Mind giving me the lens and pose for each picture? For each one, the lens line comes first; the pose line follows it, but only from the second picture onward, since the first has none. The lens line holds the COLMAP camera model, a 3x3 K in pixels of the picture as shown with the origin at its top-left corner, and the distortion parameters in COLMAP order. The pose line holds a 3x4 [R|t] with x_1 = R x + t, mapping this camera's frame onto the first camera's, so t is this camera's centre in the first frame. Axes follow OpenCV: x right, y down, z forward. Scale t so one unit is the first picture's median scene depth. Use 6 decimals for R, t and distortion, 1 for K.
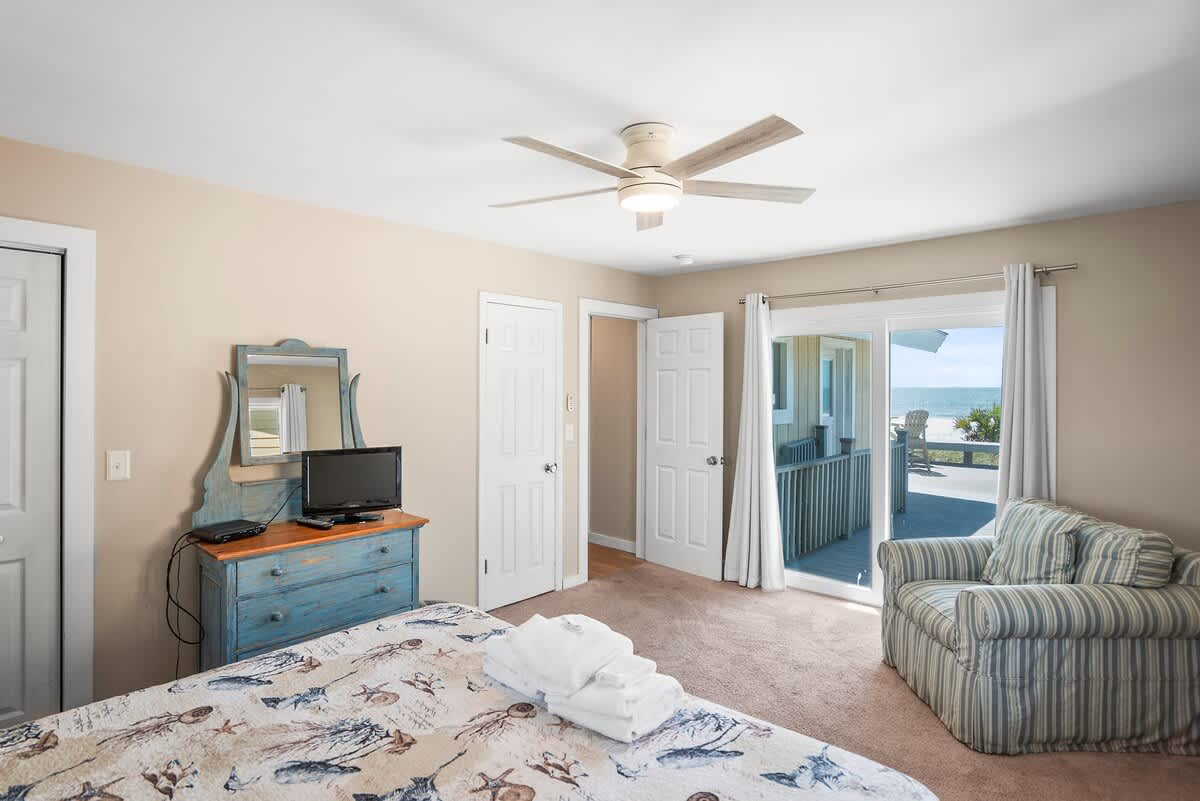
lens RADIAL K [[574.0, 0, 598.3], [0, 574.0, 390.8], [0, 0, 1]] dist [-0.027472, 0.000503]
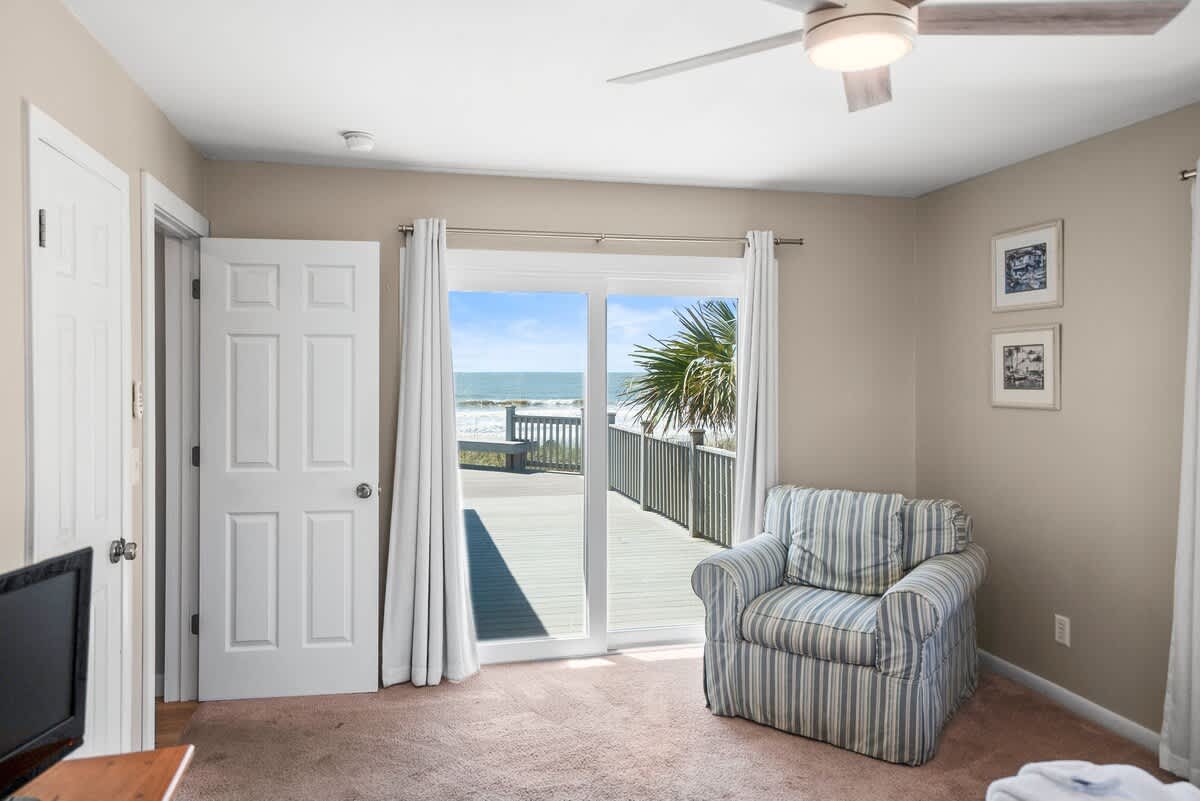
lens RADIAL K [[810.5, 0, 526.6], [0, 810.5, 376.6], [0, 0, 1]] dist [-0.000695, 0.001881]
pose [[0.591012, -0.005906, 0.806641, -0.407304], [0.007546, 0.999970, 0.001792, 0.003886], [-0.806627, 0.005028, 0.591039, 0.399678]]
